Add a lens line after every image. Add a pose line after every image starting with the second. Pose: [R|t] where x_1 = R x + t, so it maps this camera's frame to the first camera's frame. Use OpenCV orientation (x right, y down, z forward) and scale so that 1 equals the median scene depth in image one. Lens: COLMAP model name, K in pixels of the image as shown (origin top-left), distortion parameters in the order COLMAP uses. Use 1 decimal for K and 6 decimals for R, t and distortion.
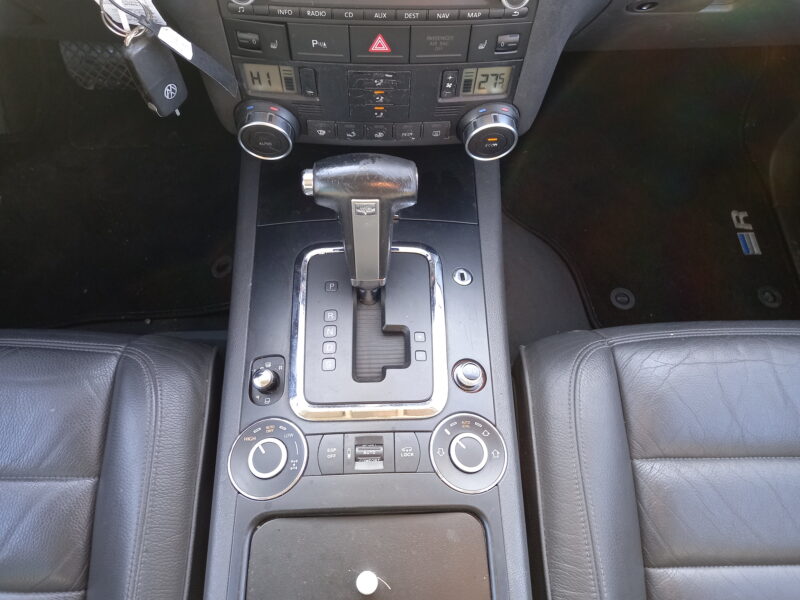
lens RADIAL K [[587.1, 0, 404.1], [0, 587.1, 298.4], [0, 0, 1]] dist [0.071426, -0.082621]
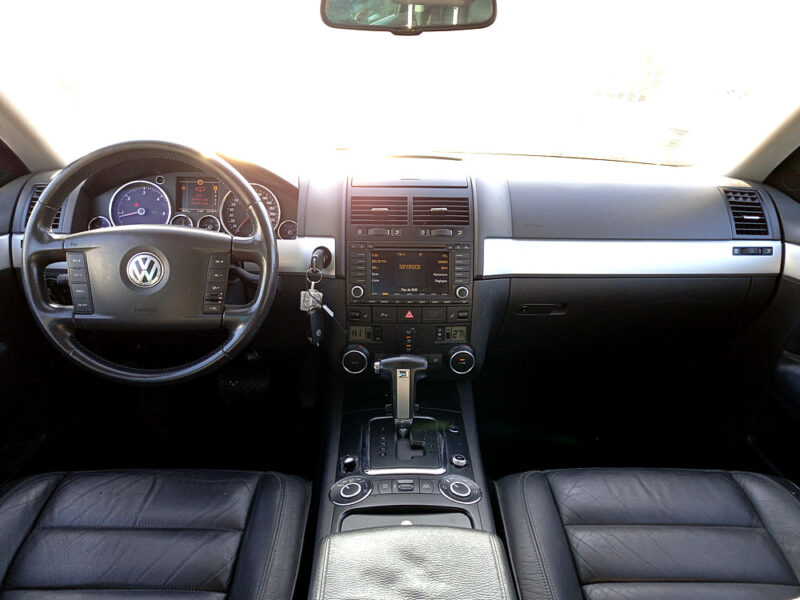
lens RADIAL K [[587.1, 0, 404.1], [0, 587.1, 298.4], [0, 0, 1]] dist [0.071426, -0.082621]
pose [[0.999701, -0.018775, -0.015637, -0.022032], [0.003320, 0.738412, -0.674342, 1.049249], [0.024207, 0.674089, 0.738254, -0.746462]]
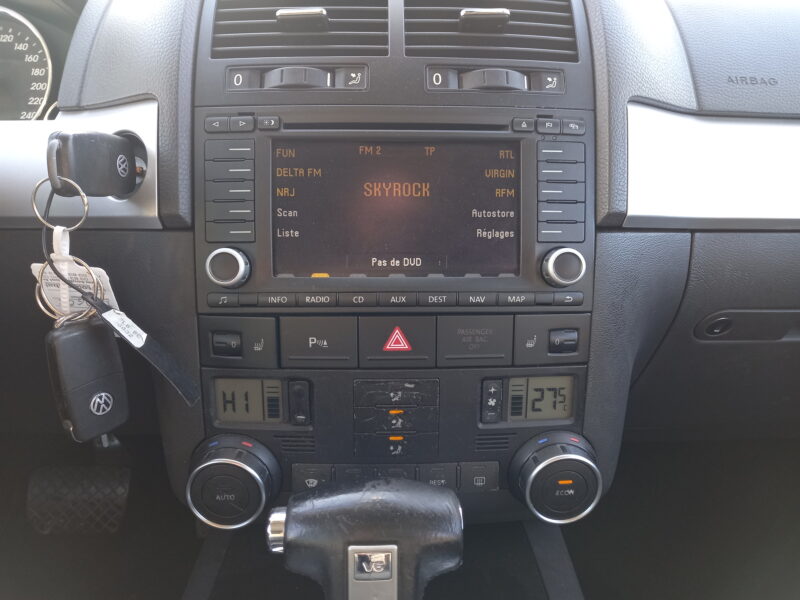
lens RADIAL K [[587.1, 0, 404.1], [0, 587.1, 298.4], [0, 0, 1]] dist [0.071426, -0.082621]
pose [[0.999483, -0.031086, -0.008180, -0.022429], [0.015156, 0.680170, -0.732898, 0.084128], [0.028347, 0.732395, 0.680289, 0.412803]]
